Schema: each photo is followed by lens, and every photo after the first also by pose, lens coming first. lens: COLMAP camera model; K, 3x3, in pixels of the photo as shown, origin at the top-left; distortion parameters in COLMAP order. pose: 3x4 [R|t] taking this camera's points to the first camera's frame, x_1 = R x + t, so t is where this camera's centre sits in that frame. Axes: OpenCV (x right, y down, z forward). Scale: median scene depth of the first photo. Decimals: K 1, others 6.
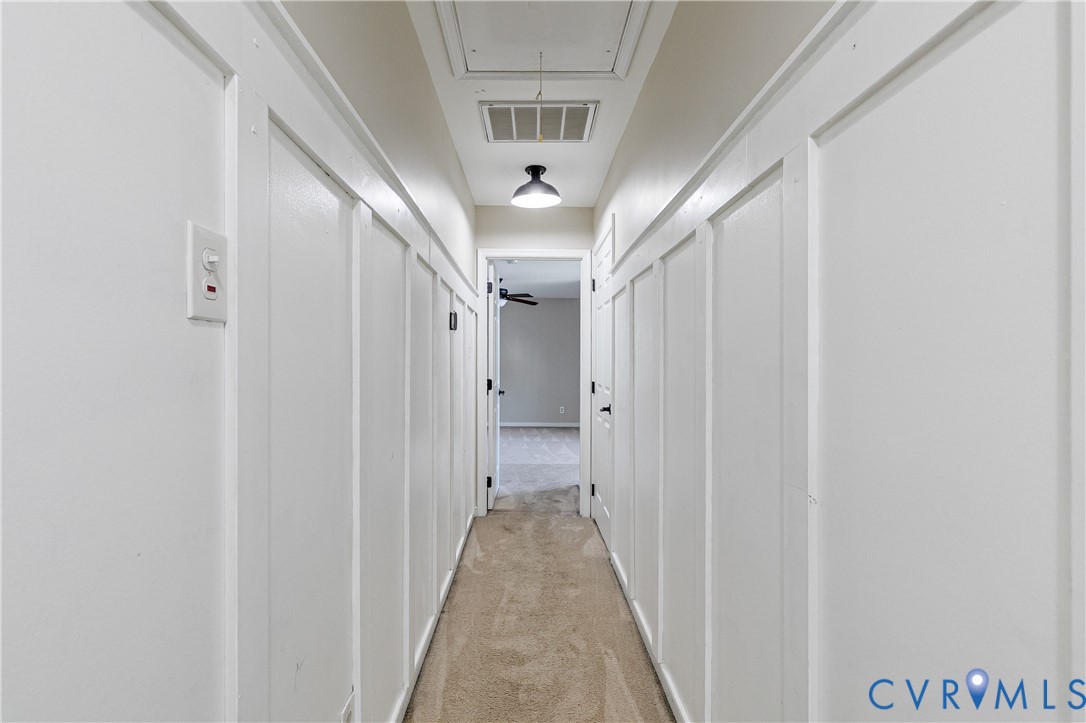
lens RADIAL K [[496.4, 0, 540.3], [0, 496.4, 360.0], [0, 0, 1]] dist [0.006256, -0.000669]
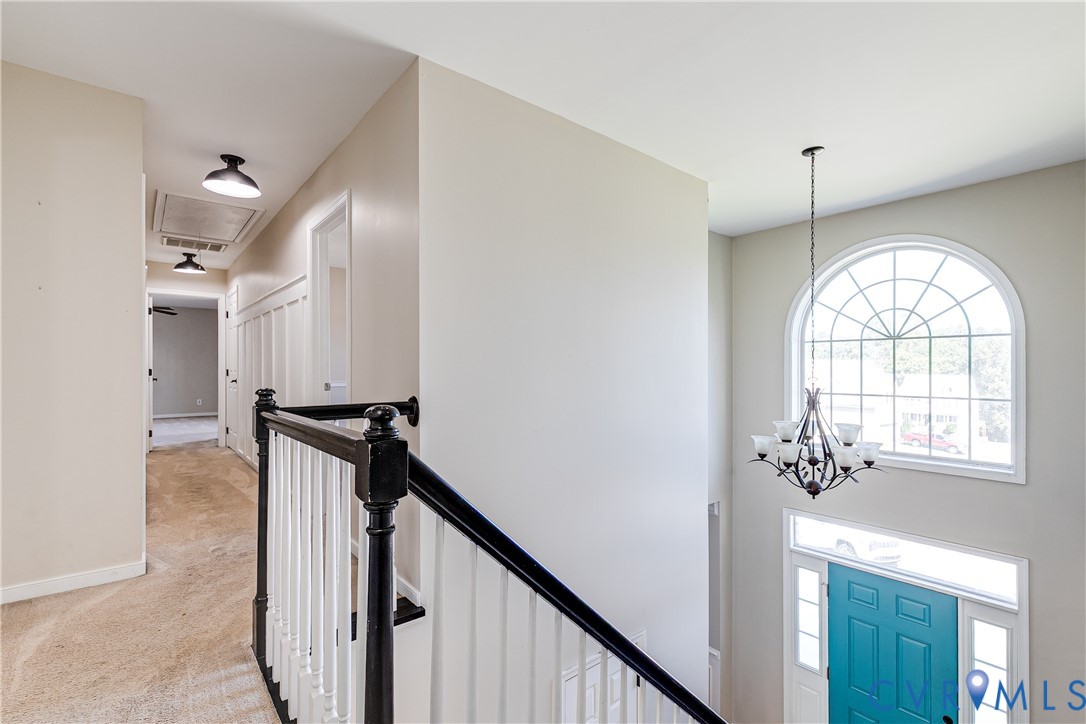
lens RADIAL K [[496.4, 0, 537.9], [0, 496.4, 362.0], [0, 0, 1]] dist [0.006256, -0.000669]
pose [[0.794466, -0.002837, 0.607302, -0.085967], [0.004436, 0.999990, -0.001132, 0.023851], [-0.607292, 0.003594, 0.794470, -1.030289]]
